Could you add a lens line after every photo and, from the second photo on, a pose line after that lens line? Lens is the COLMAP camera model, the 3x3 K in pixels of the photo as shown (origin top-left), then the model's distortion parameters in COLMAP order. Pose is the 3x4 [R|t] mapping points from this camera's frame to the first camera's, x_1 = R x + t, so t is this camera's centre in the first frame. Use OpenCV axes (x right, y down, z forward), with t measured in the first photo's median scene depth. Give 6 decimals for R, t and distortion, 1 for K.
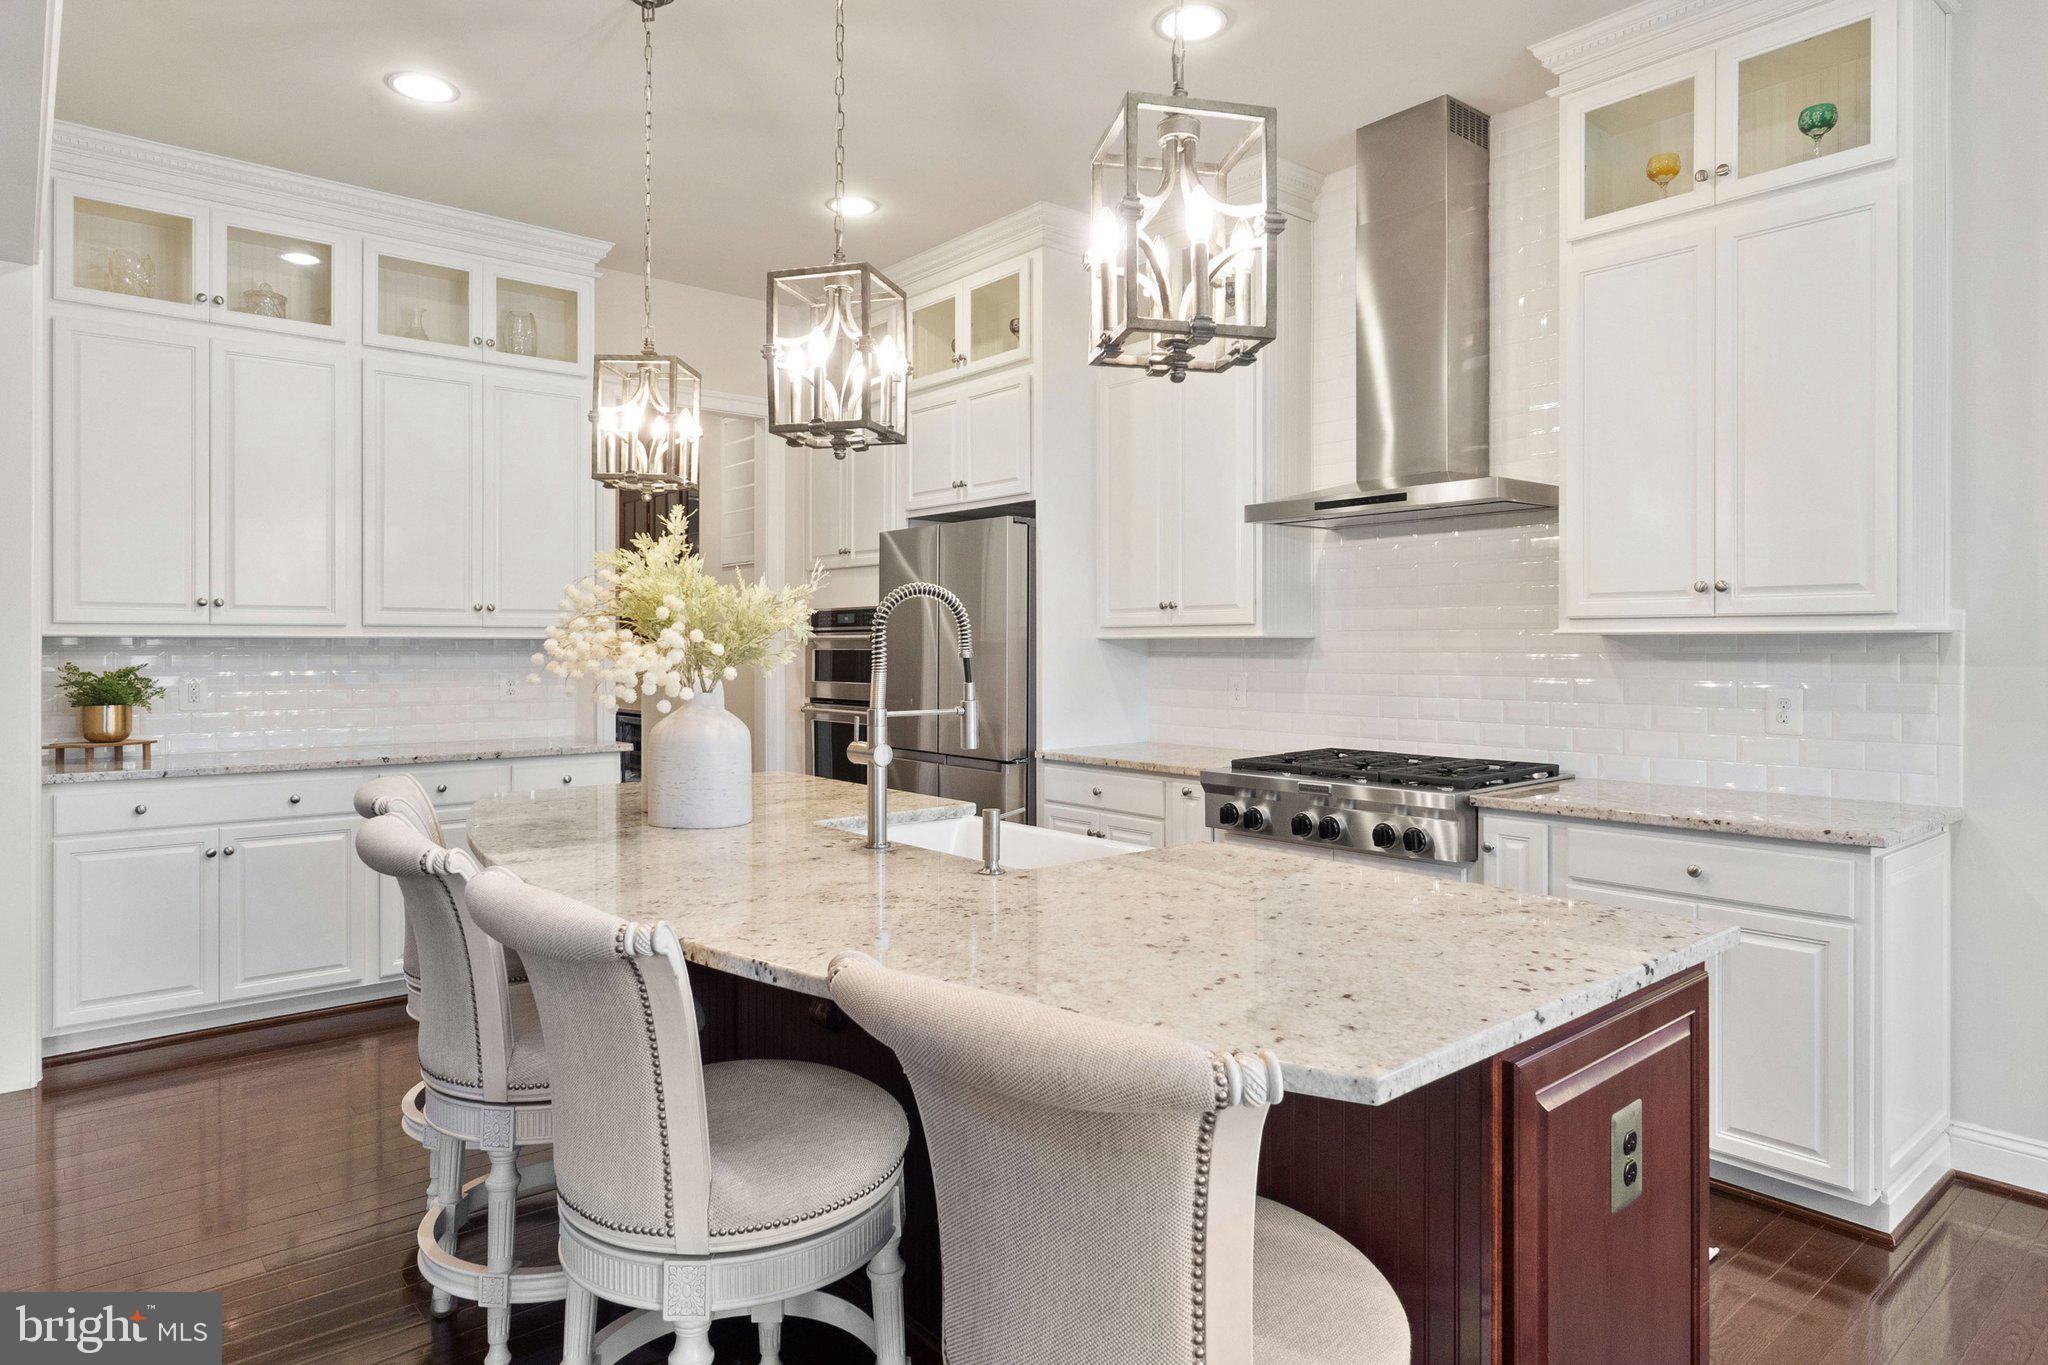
lens RADIAL K [[1190.6, 0, 1020.5], [0, 1190.6, 647.0], [0, 0, 1]] dist [-0.003915, -0.000481]
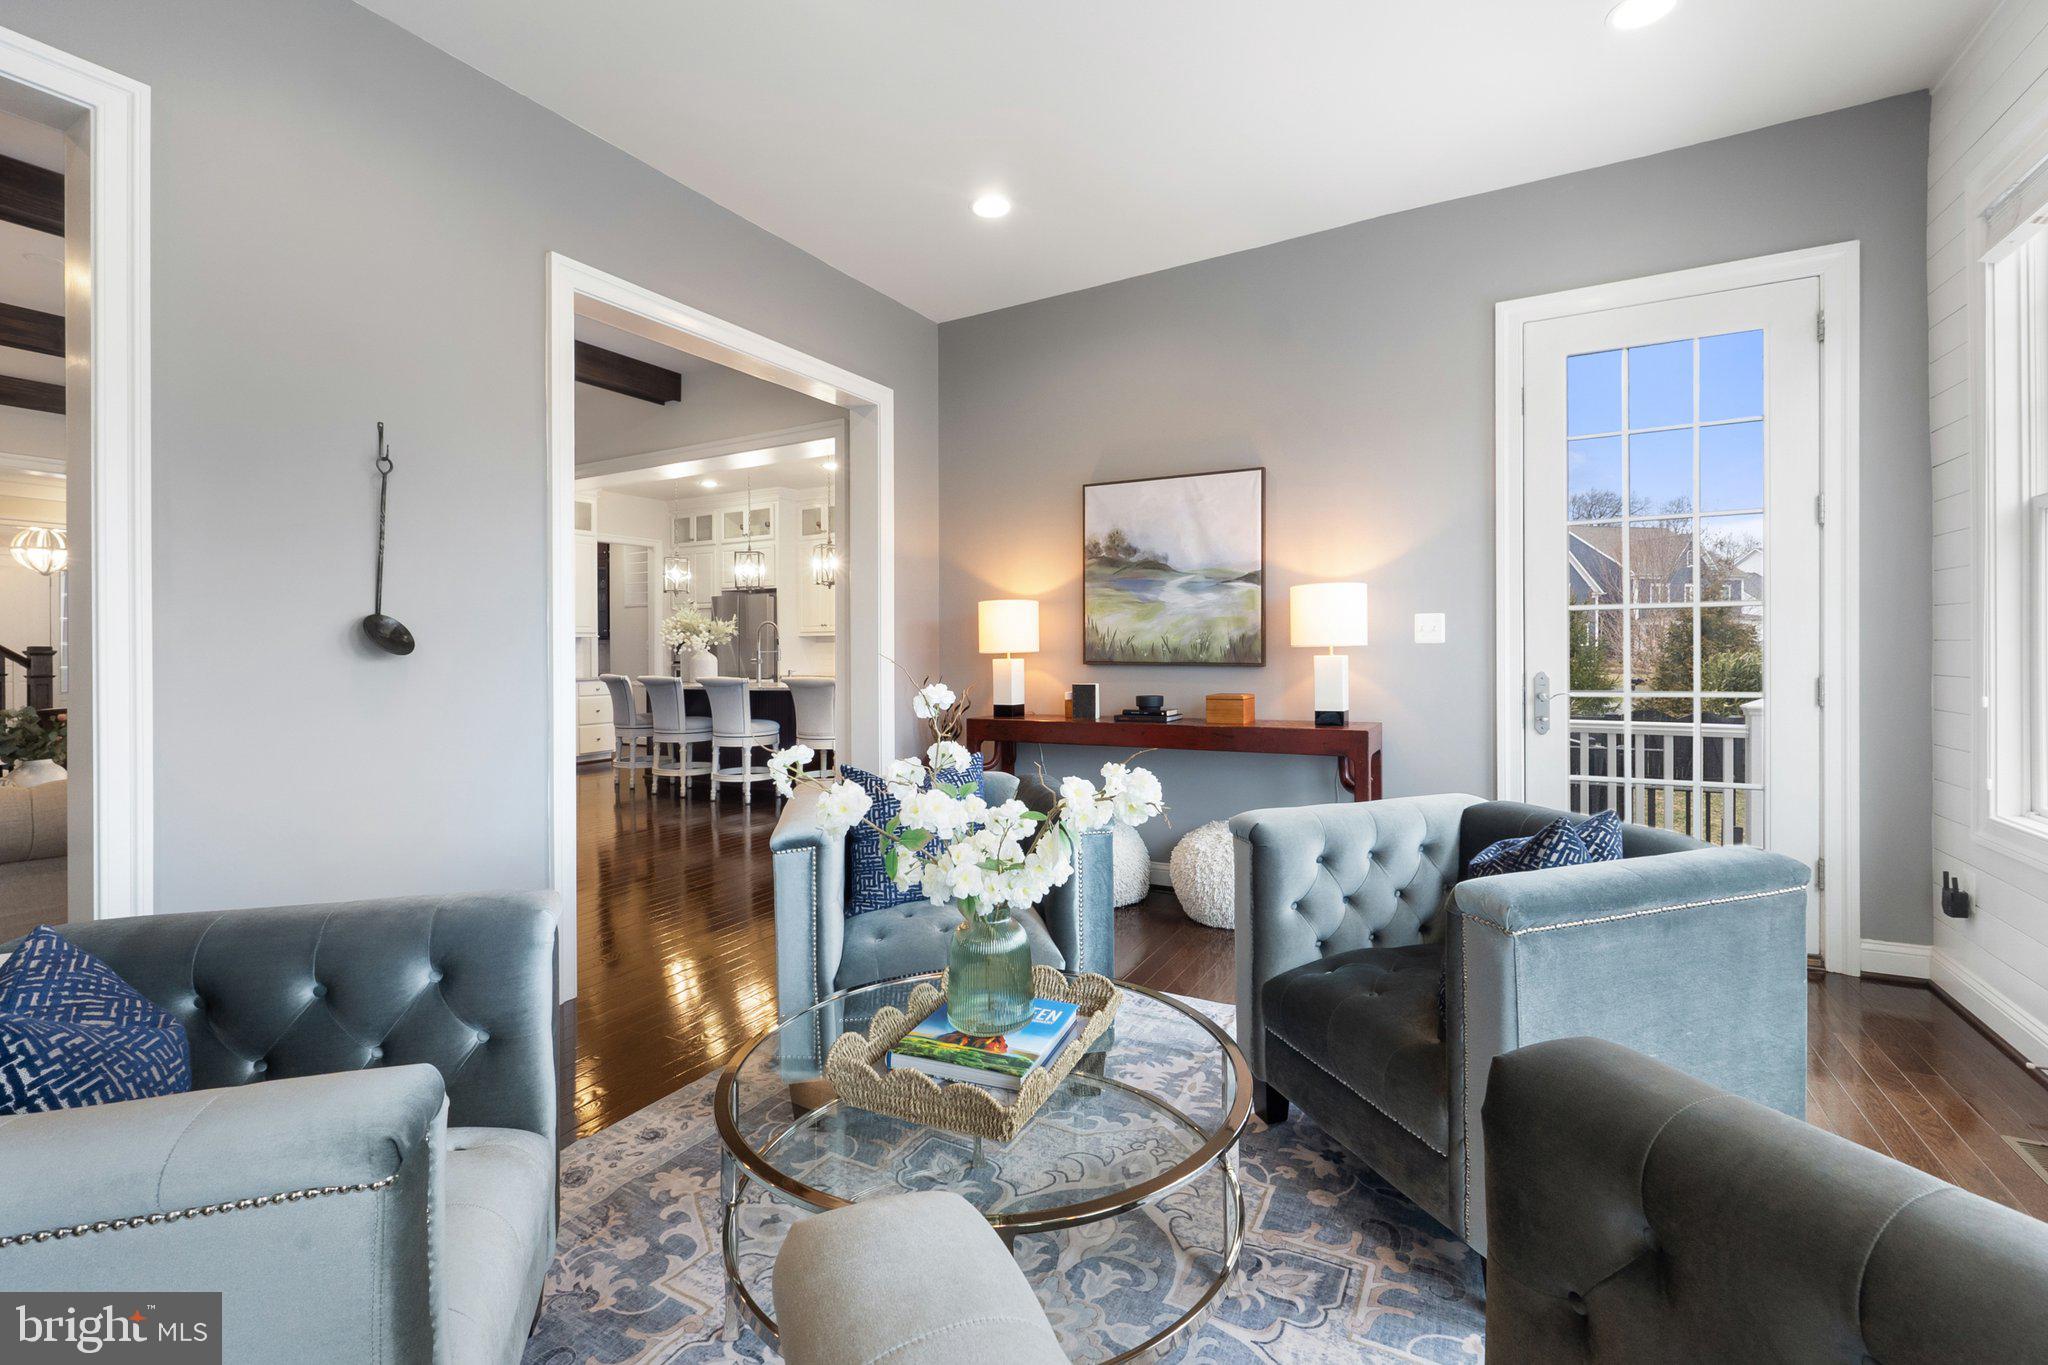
lens RADIAL K [[877.9, 0, 1028.5], [0, 877.9, 644.7], [0, 0, 1]] dist [-0.004814, -0.000479]
pose [[0.936295, -0.006527, 0.351153, -0.239646], [0.007478, 0.999971, -0.001353, 0.030955], [-0.351134, 0.003893, 0.936317, -1.756469]]
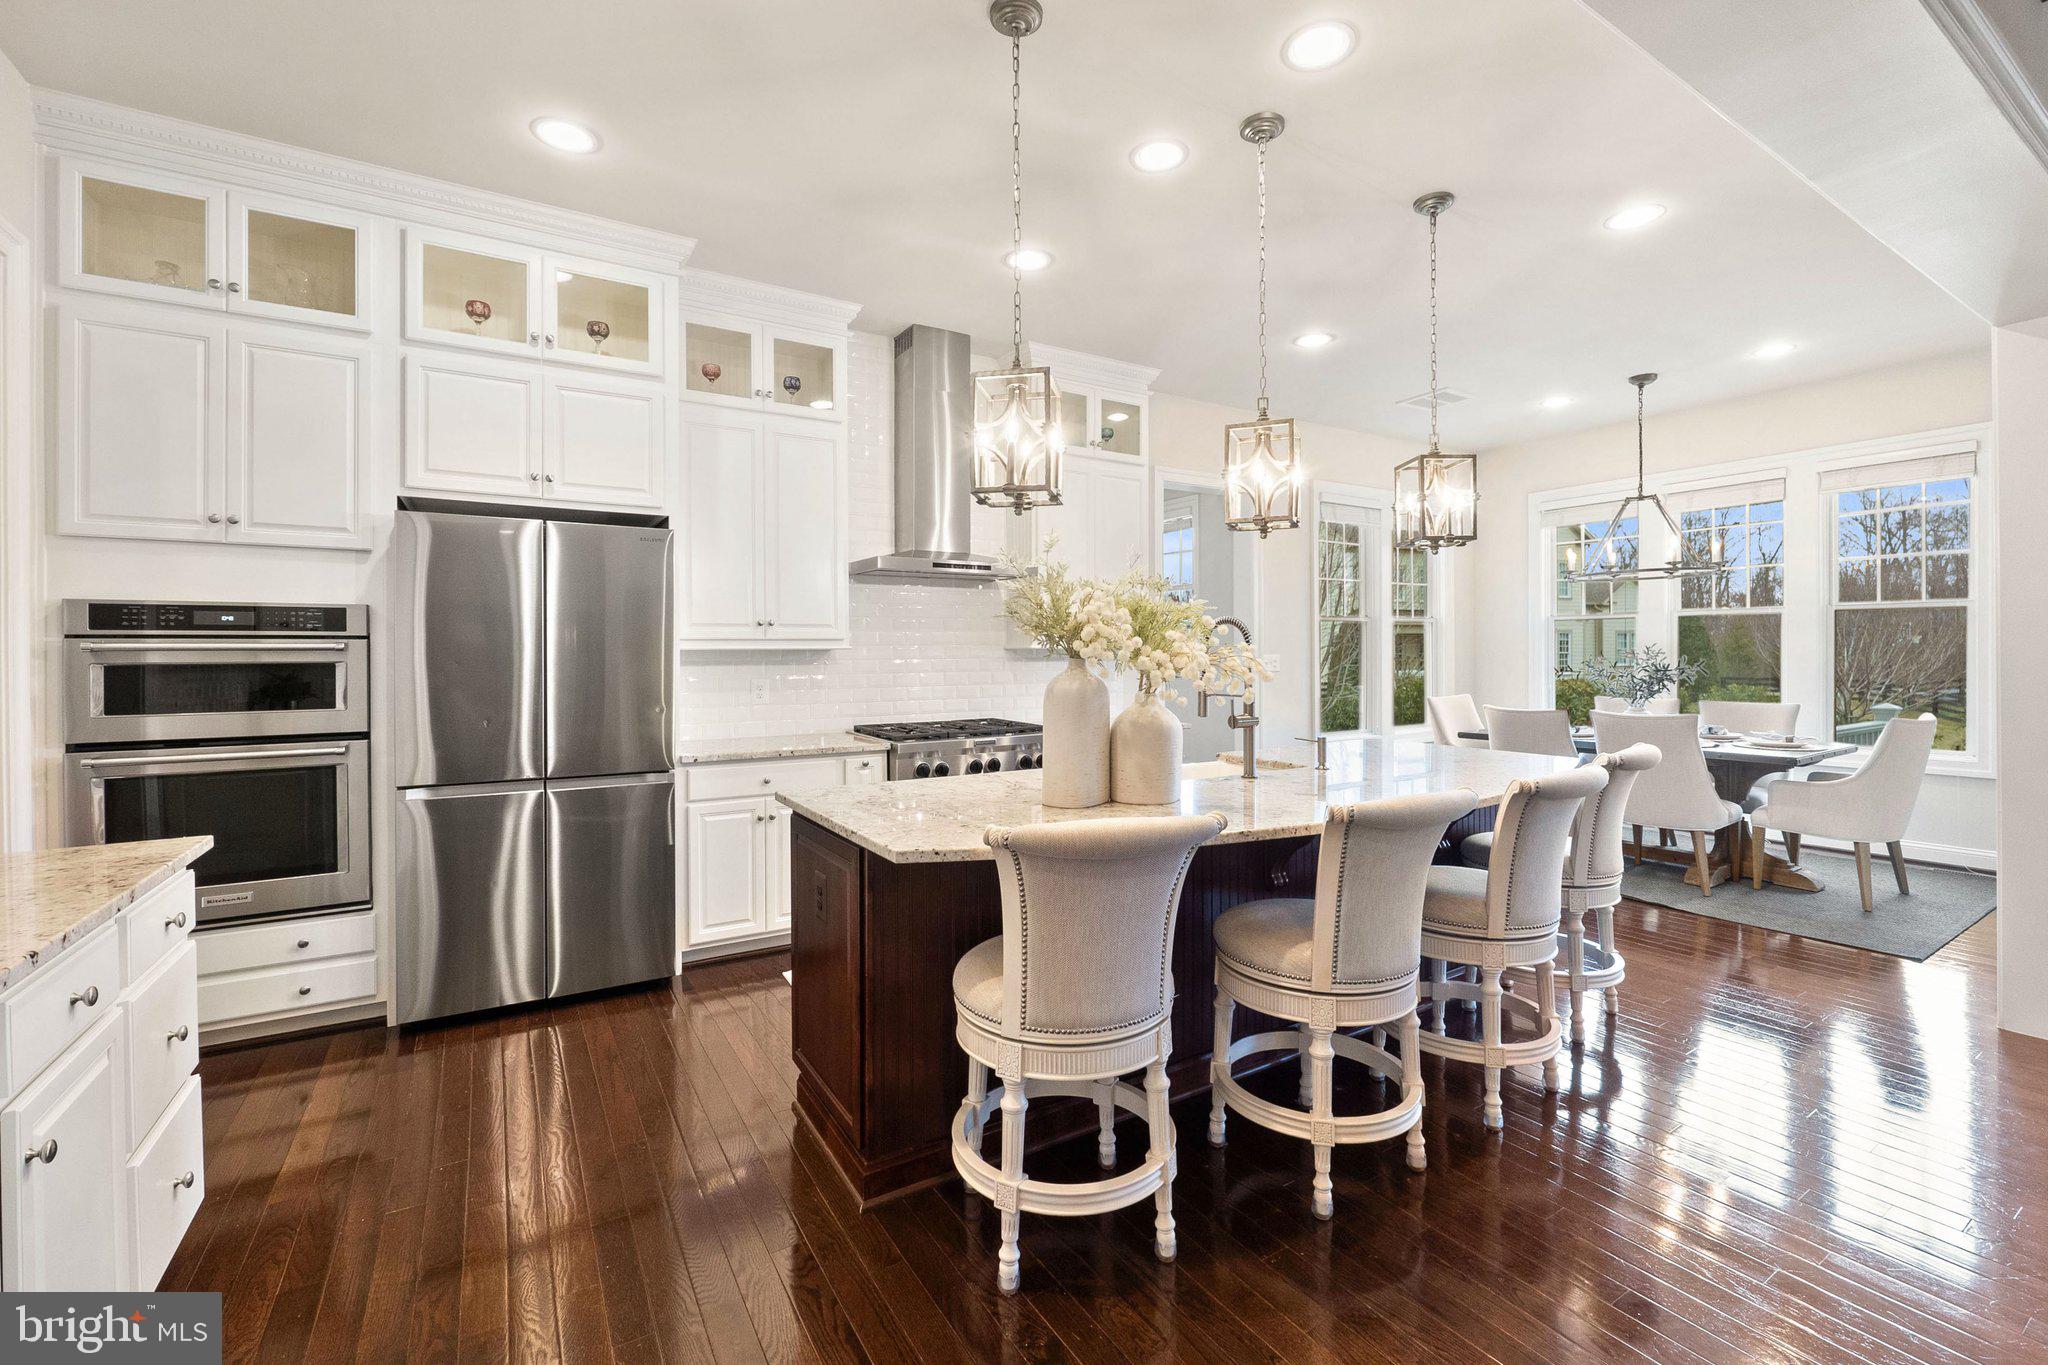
lens RADIAL K [[873.6, 0, 1023.9], [0, 873.6, 655.1], [0, 0, 1]] dist [-0.007556, -0.000311]
pose [[0.148718, -0.002004, 0.988878, -1.012985], [0.004629, 0.999988, 0.001330, -0.002425], [-0.988869, 0.004380, 0.148726, 0.848524]]
